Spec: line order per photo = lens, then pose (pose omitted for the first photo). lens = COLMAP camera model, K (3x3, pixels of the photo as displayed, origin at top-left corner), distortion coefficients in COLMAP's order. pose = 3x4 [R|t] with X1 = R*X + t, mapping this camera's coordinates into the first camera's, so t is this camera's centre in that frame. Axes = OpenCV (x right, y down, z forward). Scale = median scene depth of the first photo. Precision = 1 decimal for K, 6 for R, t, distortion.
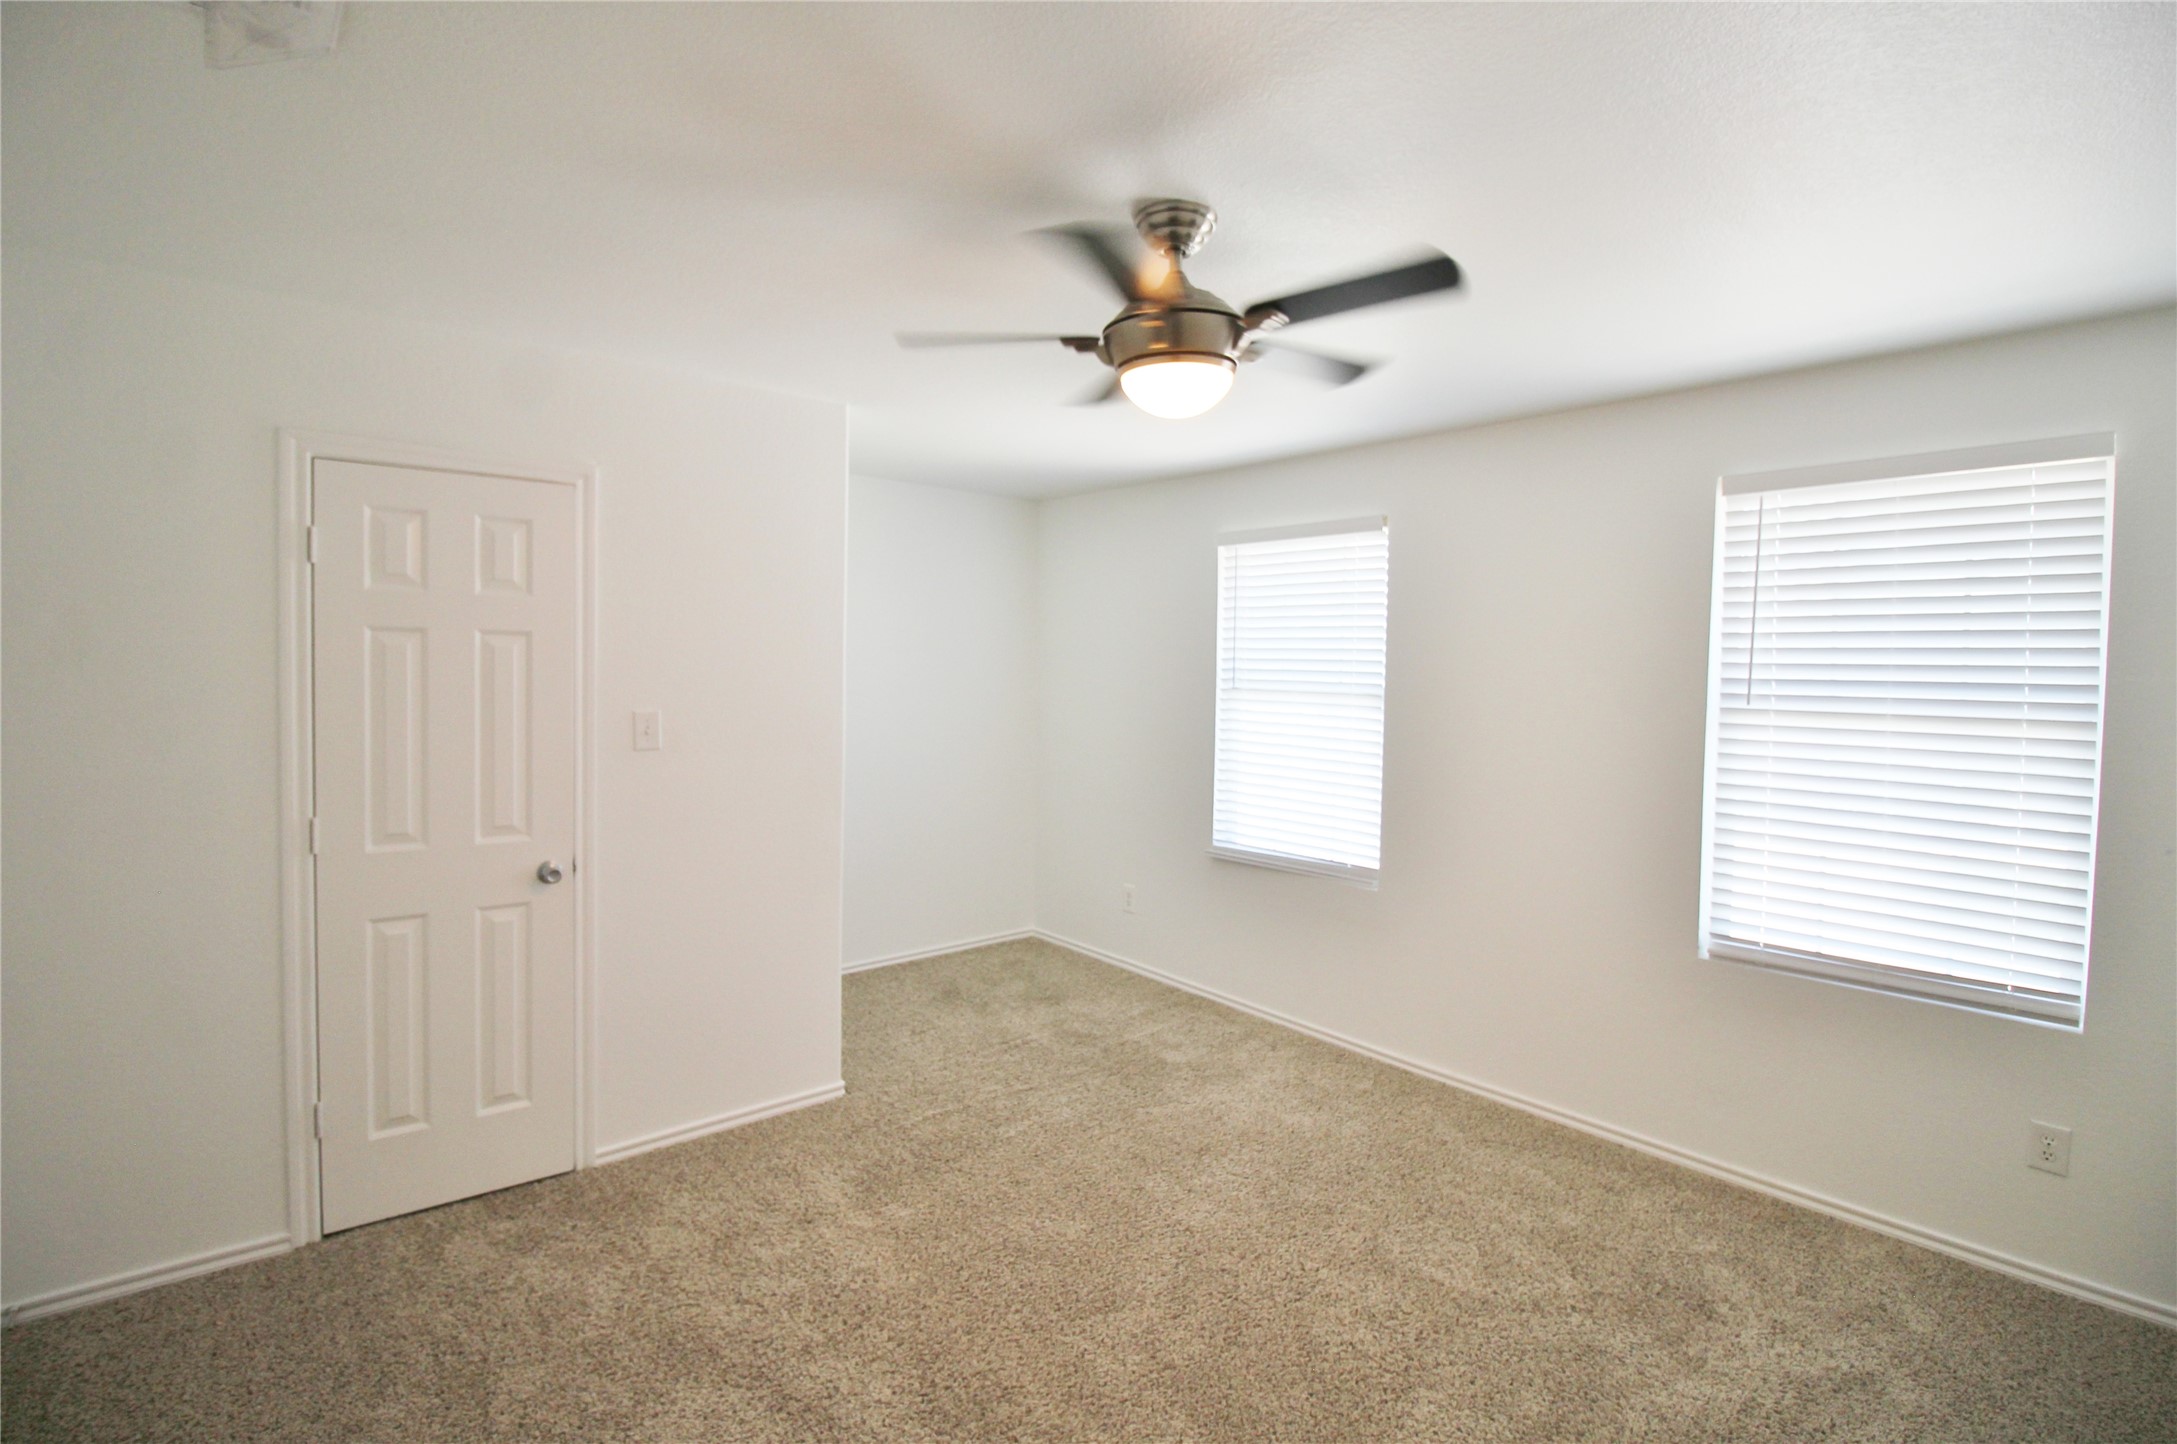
lens RADIAL K [[1004.5, 0, 1093.1], [0, 1004.5, 724.4], [0, 0, 1]] dist [-0.005851, -0.010552]
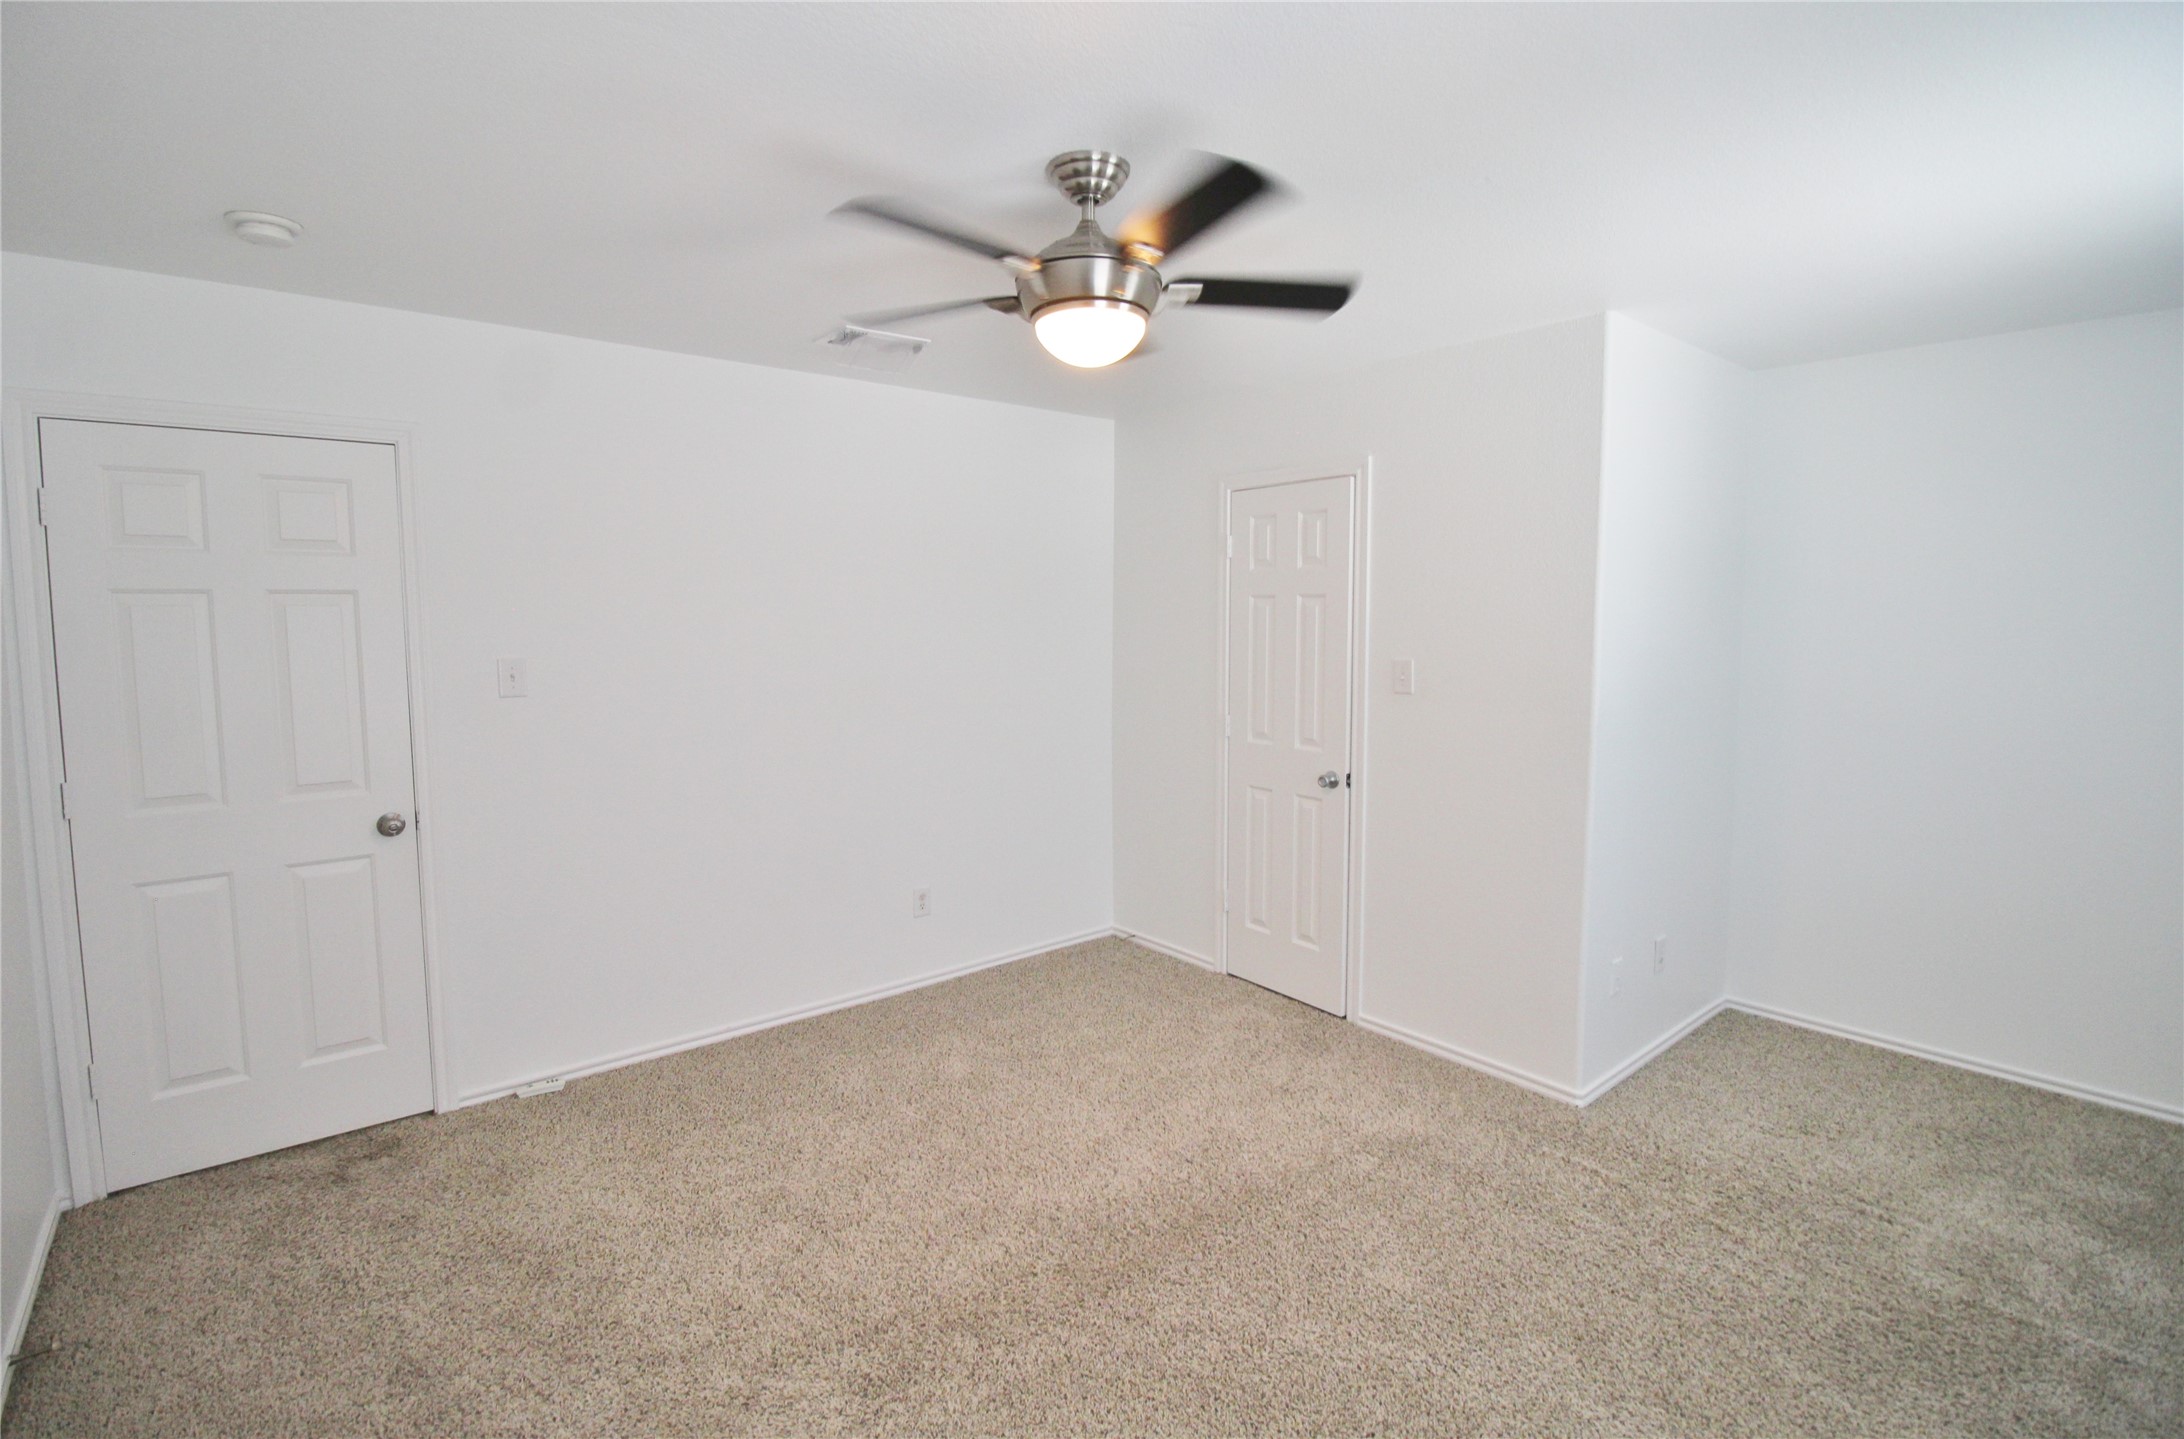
lens RADIAL K [[1016.2, 0, 1096.0], [0, 1016.2, 726.7], [0, 0, 1]] dist [-0.008149, -0.005284]
pose [[-0.021381, 0.090109, -0.995702, 0.768380], [-0.059835, 0.994029, 0.091243, -0.022802], [0.997979, 0.061528, -0.015862, 0.710543]]
